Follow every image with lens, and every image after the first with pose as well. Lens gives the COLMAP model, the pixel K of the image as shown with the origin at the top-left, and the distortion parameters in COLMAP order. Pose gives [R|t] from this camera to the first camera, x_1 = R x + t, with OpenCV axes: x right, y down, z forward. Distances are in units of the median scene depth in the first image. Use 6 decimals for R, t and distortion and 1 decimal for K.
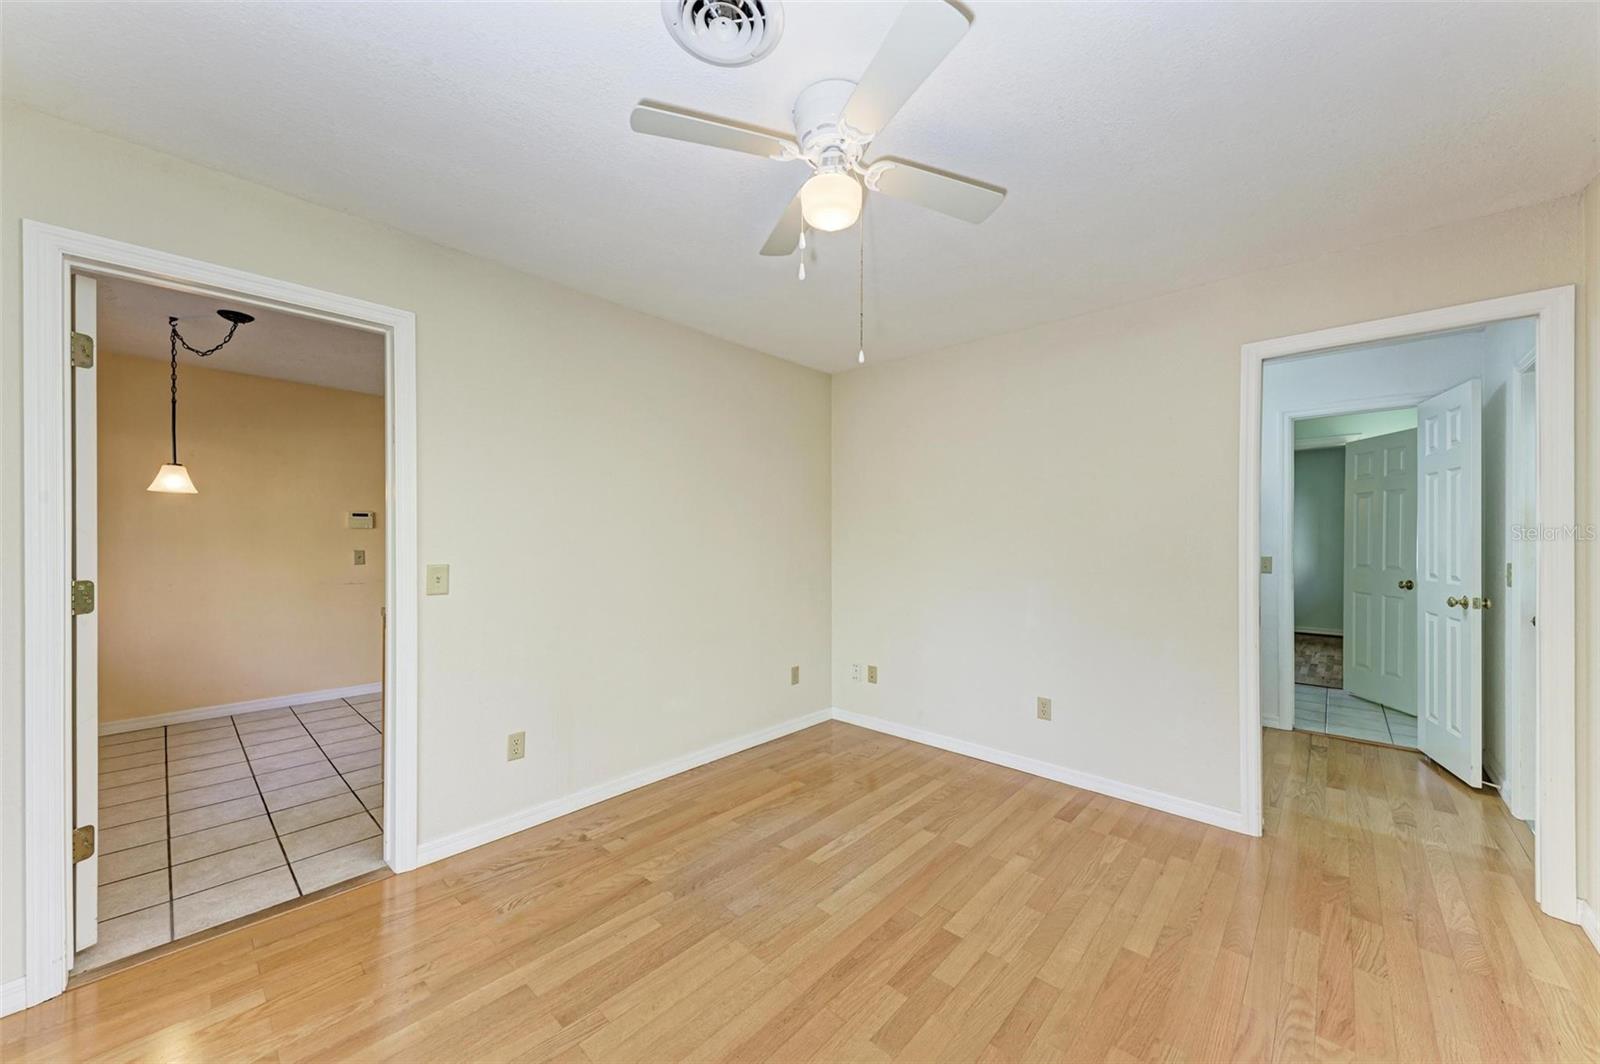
lens RADIAL K [[572.6, 0, 797.7], [0, 572.6, 539.1], [0, 0, 1]] dist [0.001224, -0.000164]
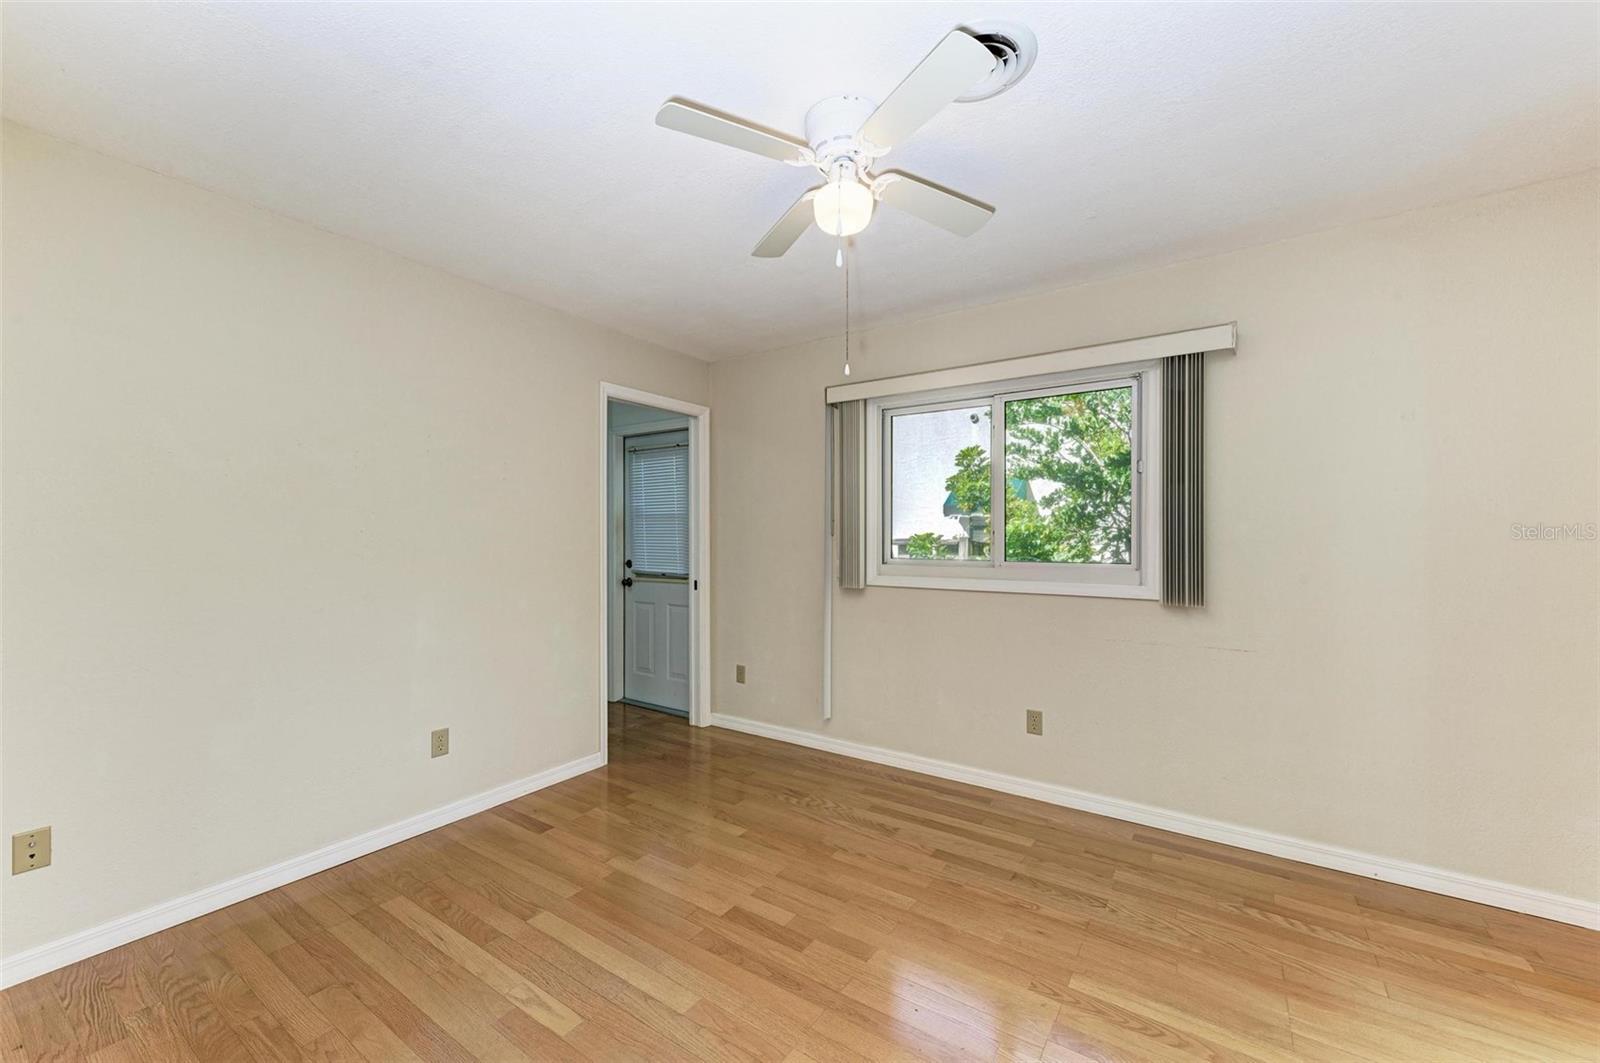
lens RADIAL K [[612.4, 0, 801.7], [0, 612.4, 537.3], [0, 0, 1]] dist [0.012344, -0.000187]
pose [[-0.151852, -0.001362, 0.988402, -0.695307], [-0.001828, 0.999998, 0.001097, 0.002010], [-0.988402, -0.001641, -0.151854, 0.838327]]
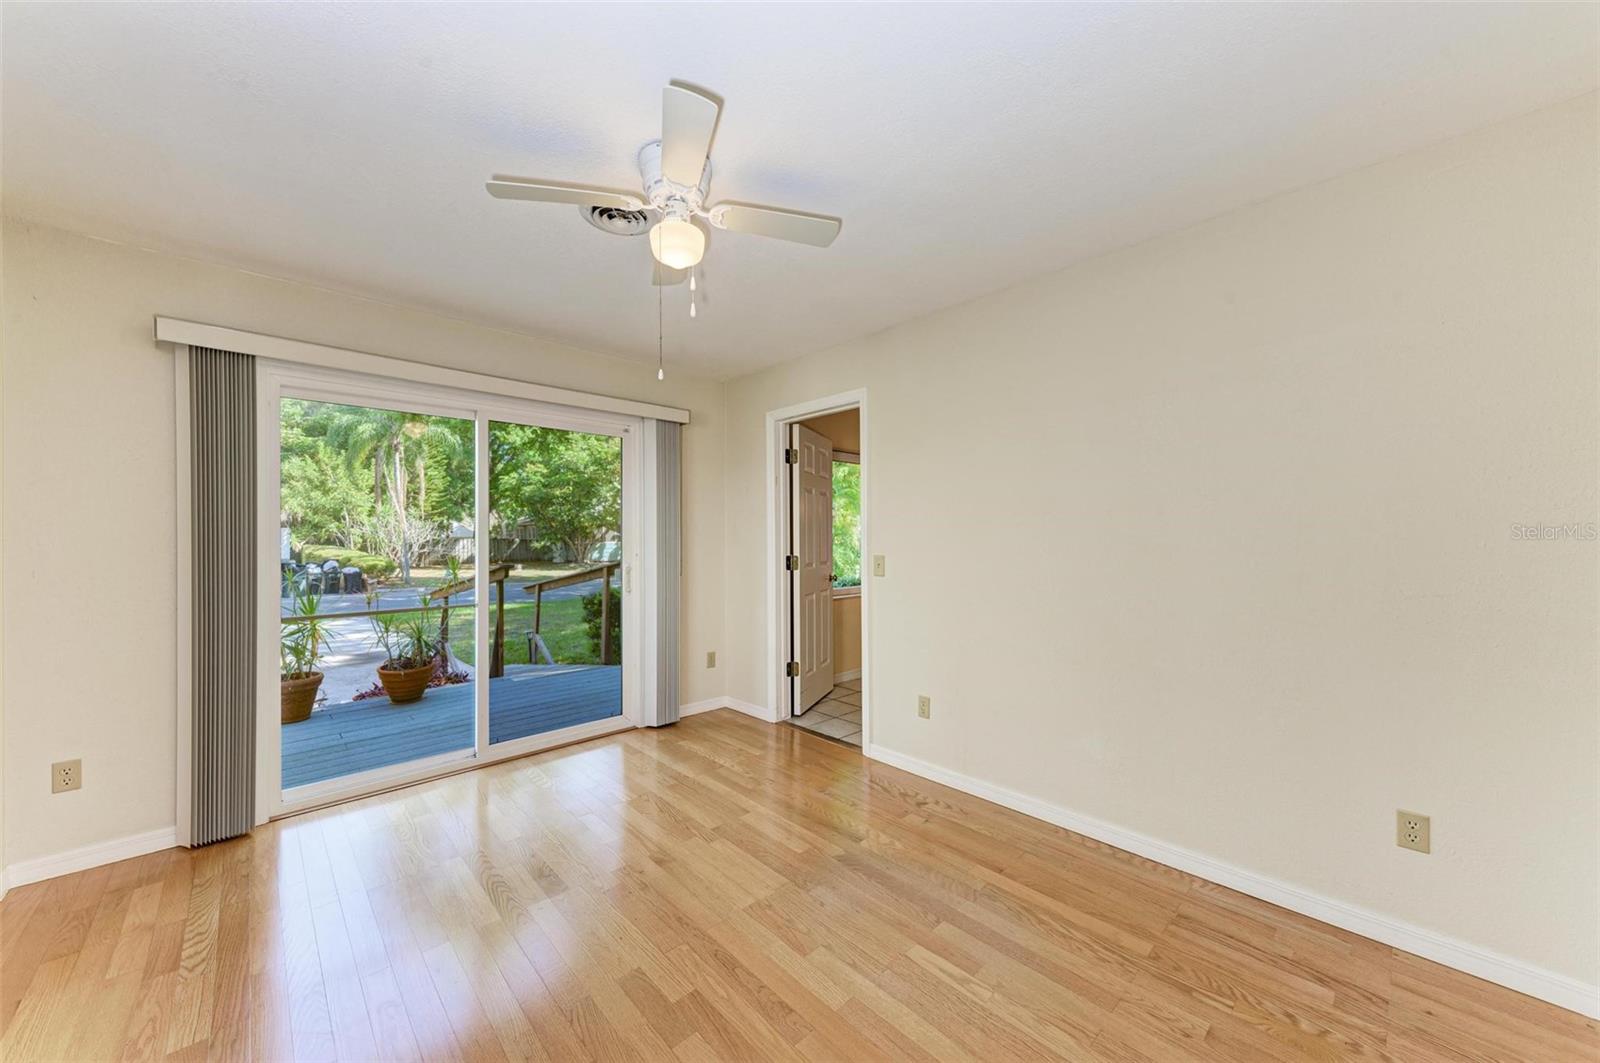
lens RADIAL K [[572.6, 0, 797.7], [0, 572.6, 538.6], [0, 0, 1]] dist [0.001224, -0.000164]
pose [[-0.071569, 0.001388, -0.997435, 0.802046], [0.005180, 0.999986, 0.001020, 0.001593], [0.997422, -0.005094, -0.071576, 0.891574]]
